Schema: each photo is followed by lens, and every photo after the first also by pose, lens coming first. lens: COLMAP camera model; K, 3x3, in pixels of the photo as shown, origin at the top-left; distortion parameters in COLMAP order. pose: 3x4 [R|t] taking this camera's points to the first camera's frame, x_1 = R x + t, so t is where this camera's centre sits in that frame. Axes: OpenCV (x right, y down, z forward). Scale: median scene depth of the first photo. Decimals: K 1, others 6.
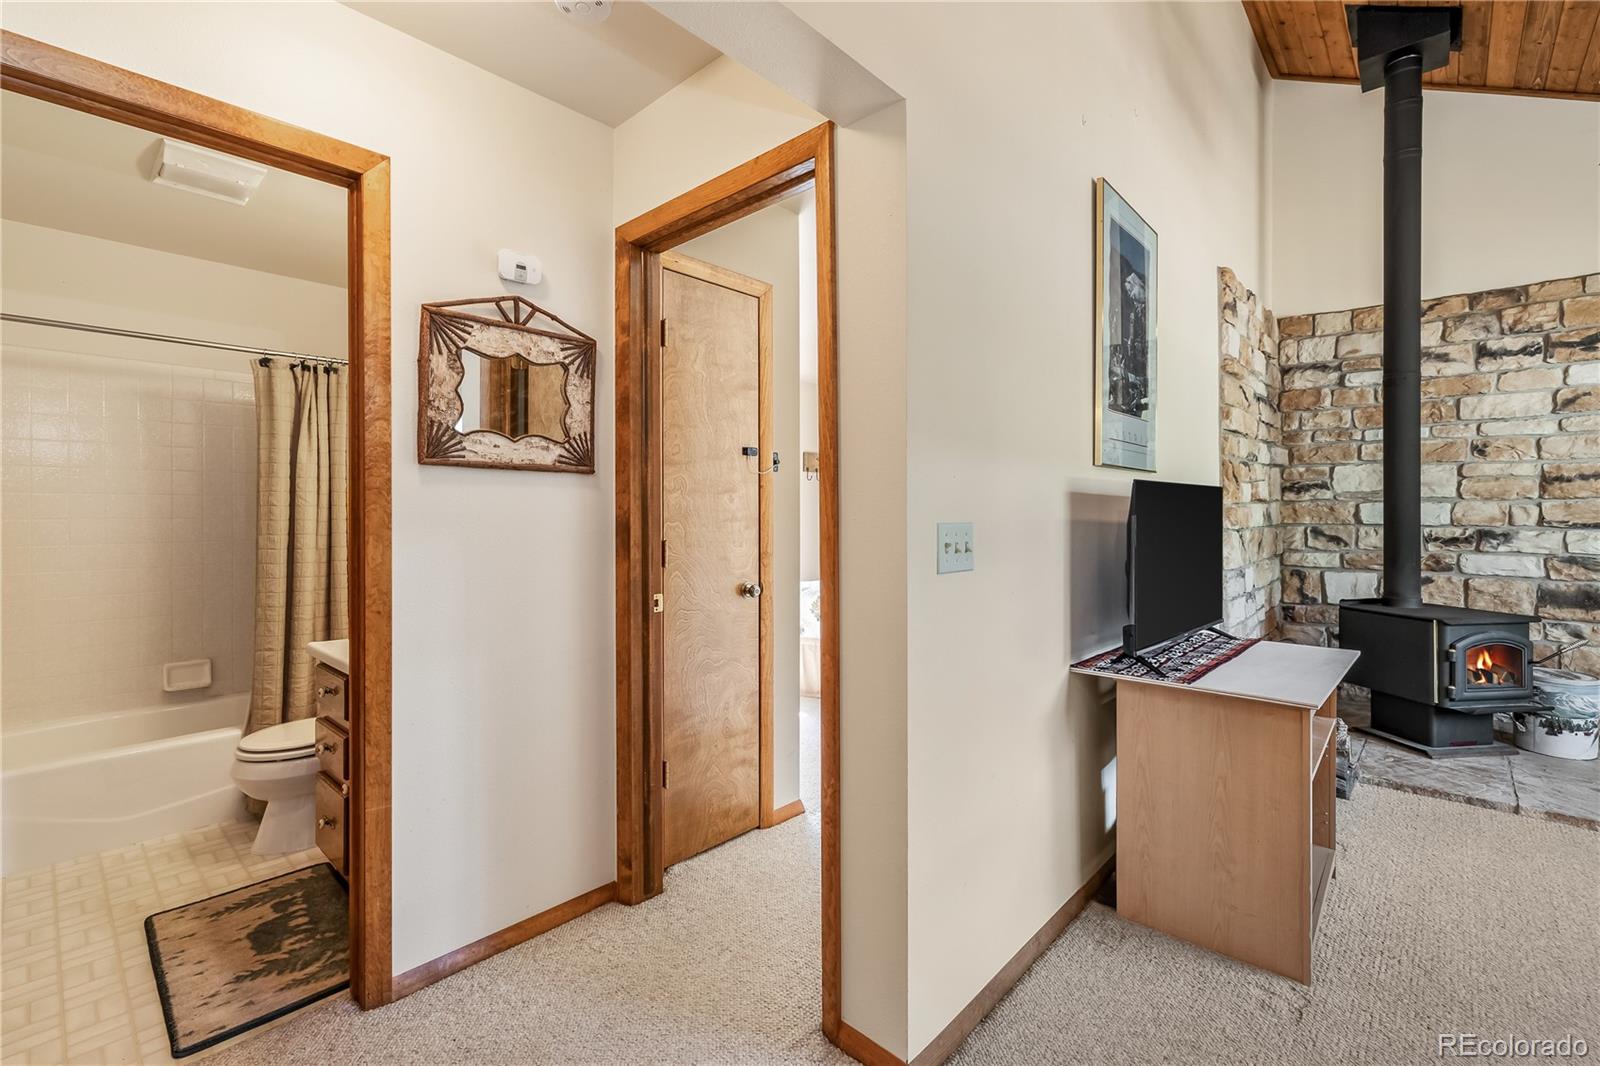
lens RADIAL K [[726.1, 0, 793.7], [0, 726.1, 514.8], [0, 0, 1]] dist [0.000355, 0.000064]
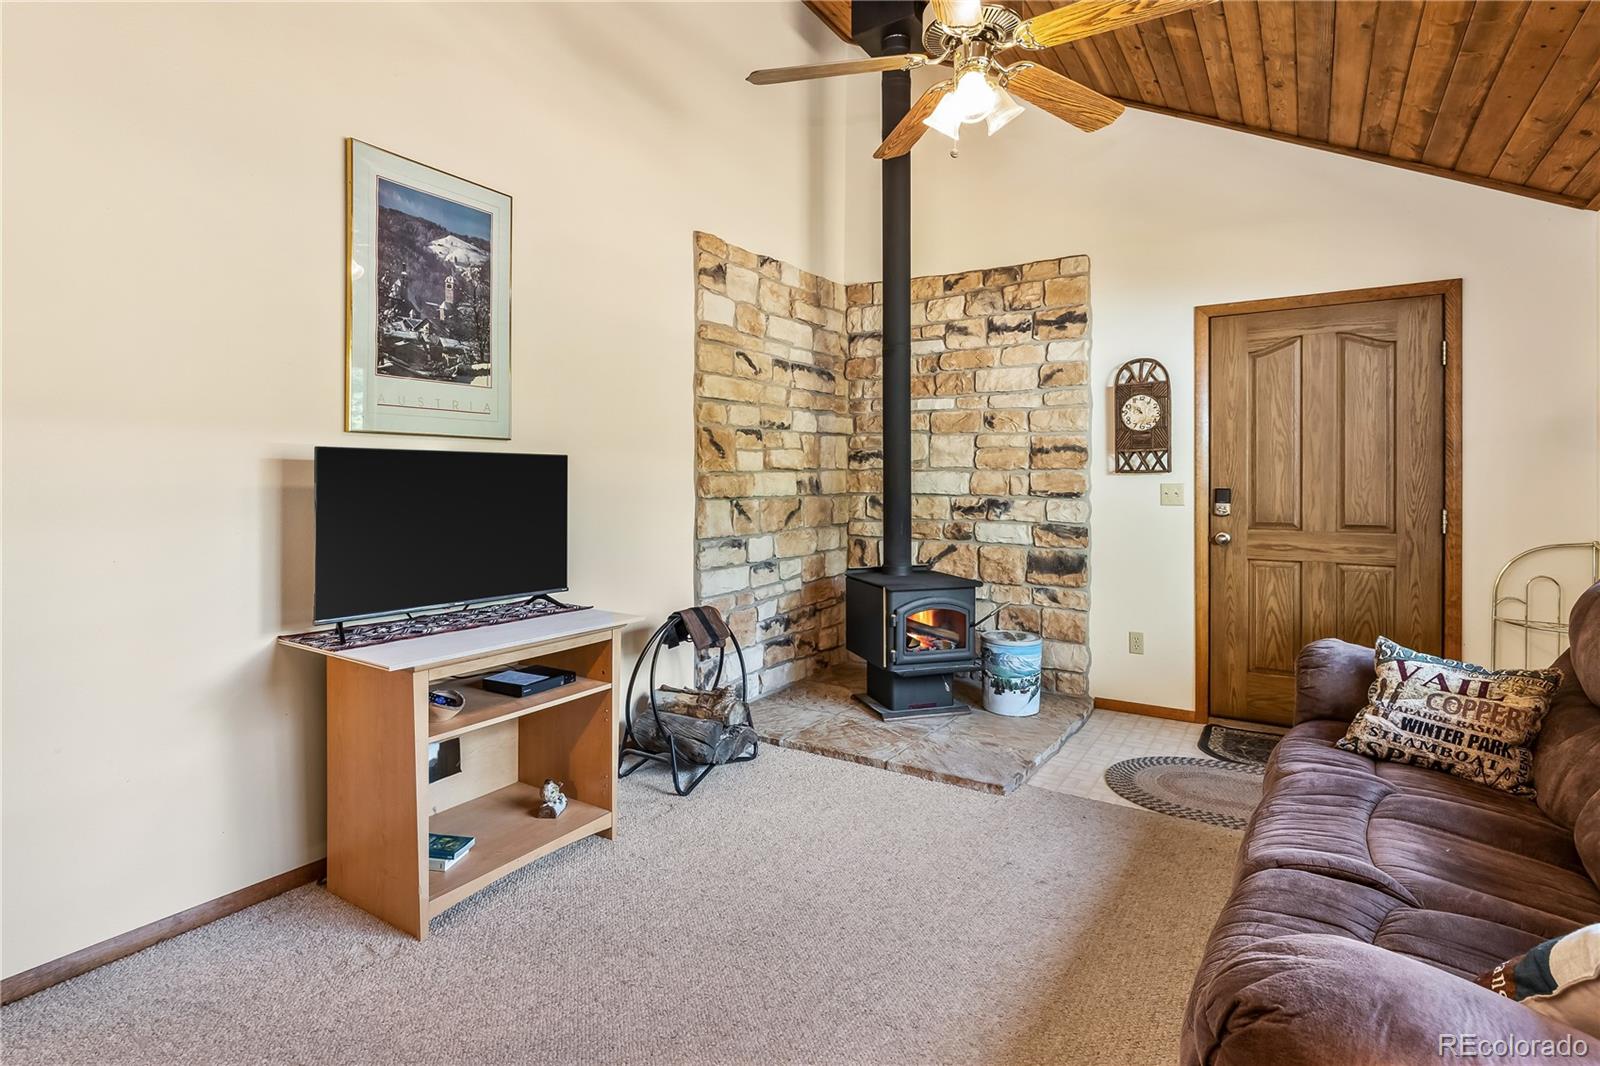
lens RADIAL K [[820.4, 0, 777.7], [0, 820.4, 483.2], [0, 0, 1]] dist [0.000743, -0.000199]
pose [[0.987824, 0.004287, 0.155516, 0.494056], [-0.004450, 0.999990, 0.000700, -0.001371], [-0.155512, -0.001384, 0.987833, -0.111583]]
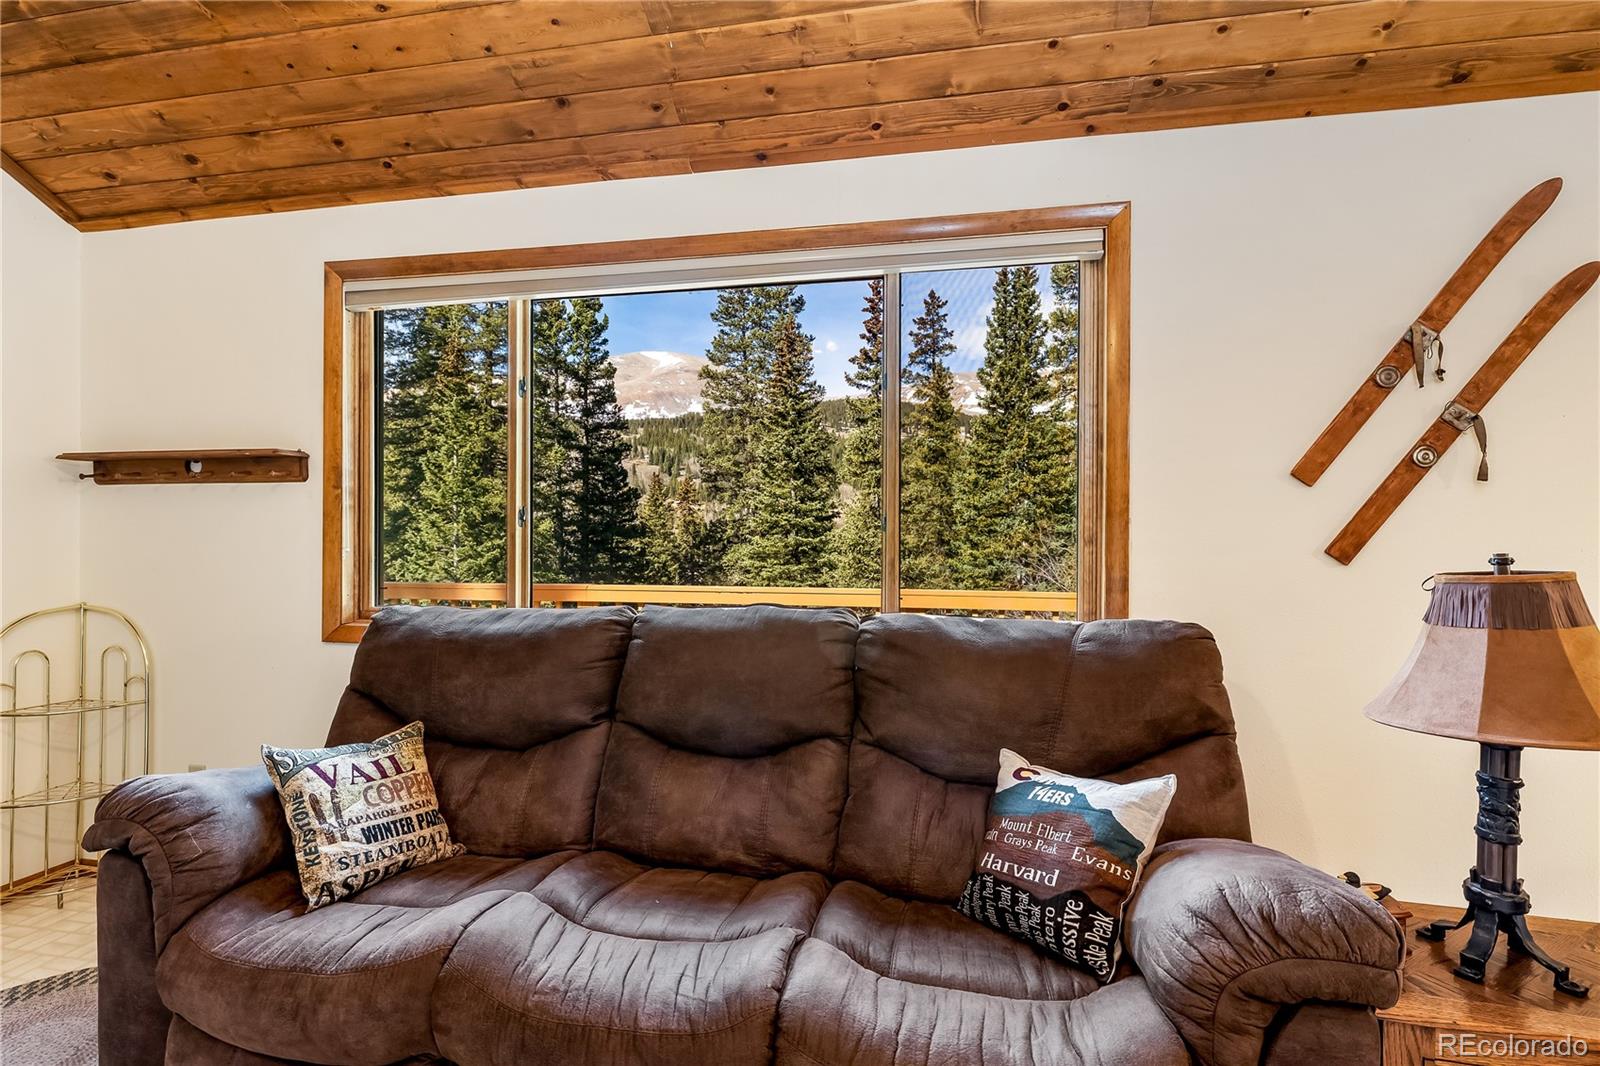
lens RADIAL K [[769.3, 0, 765.1], [0, 769.3, 540.2], [0, 0, 1]] dist [-0.002380, -0.000228]
pose [[-0.505711, 0.002327, 0.862700, 0.529982], [-0.002529, 0.999988, -0.004180, 0.000039], [-0.862699, -0.004296, -0.505700, 0.414729]]
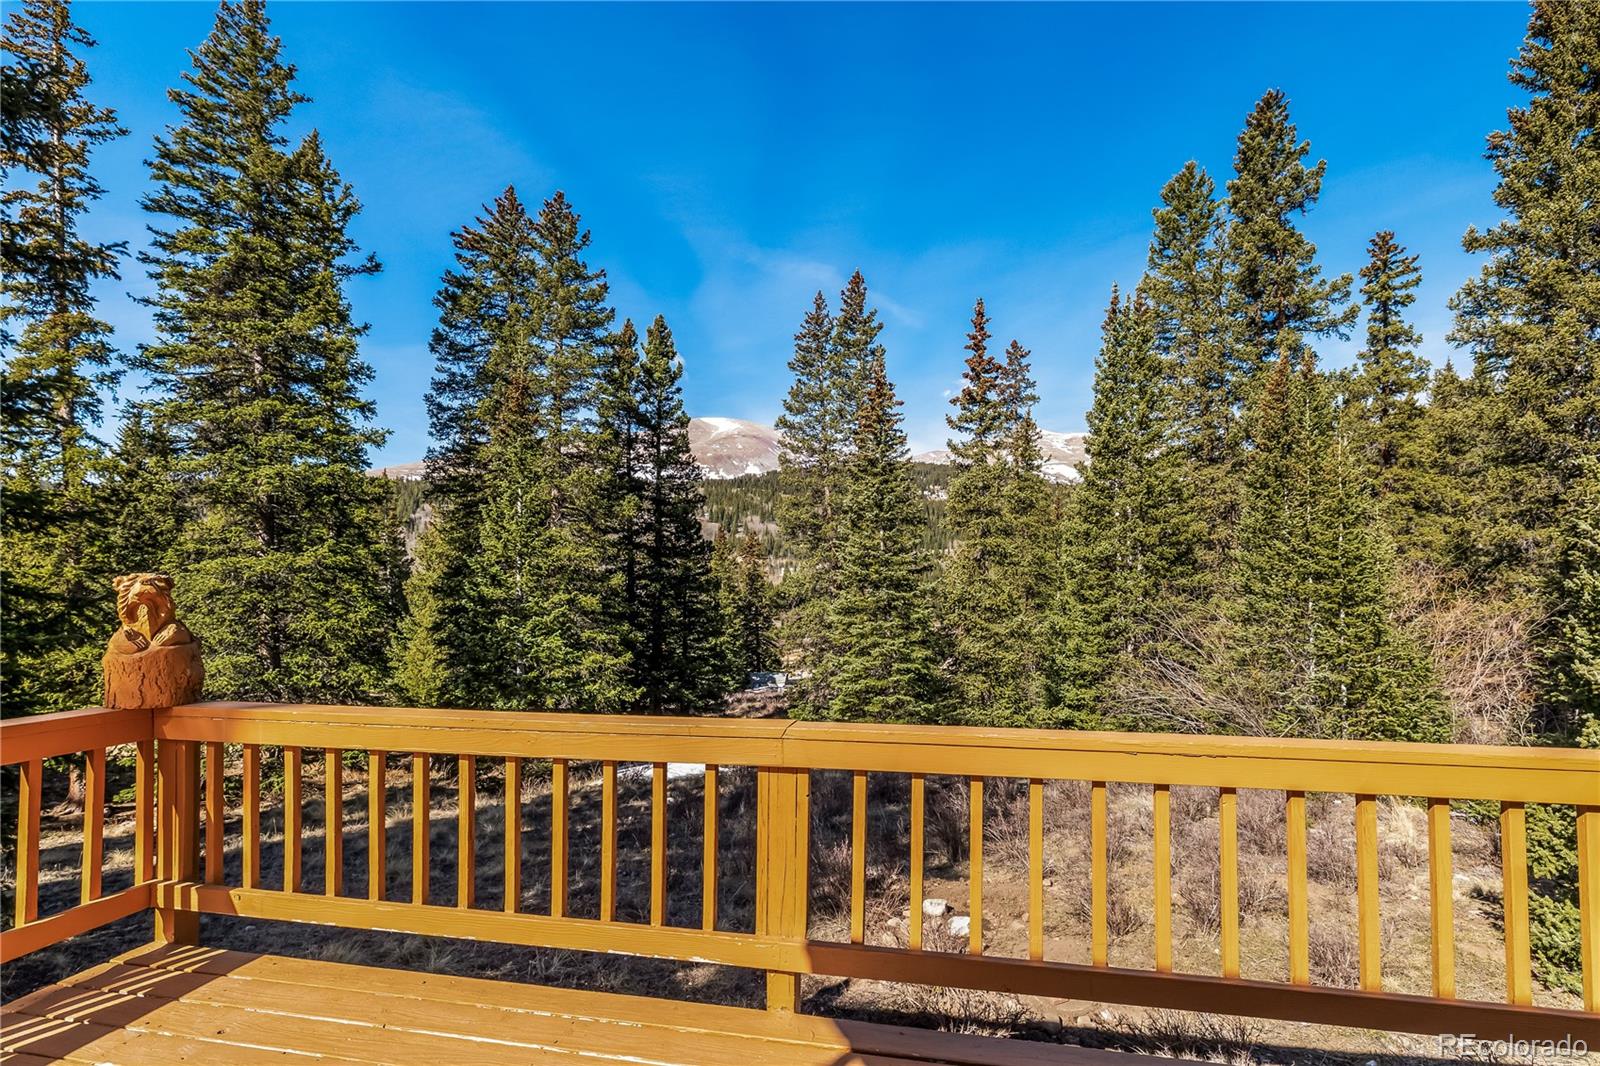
lens RADIAL K [[704.8, 0, 839.8], [0, 704.8, 581.5], [0, 0, 1]] dist [-0.001662, 0.000395]
pose [[-0.536404, 0.015259, 0.843823, 1.505189], [-0.001547, 0.999817, -0.019064, -0.025297], [-0.843960, -0.011532, -0.536282, 0.223394]]
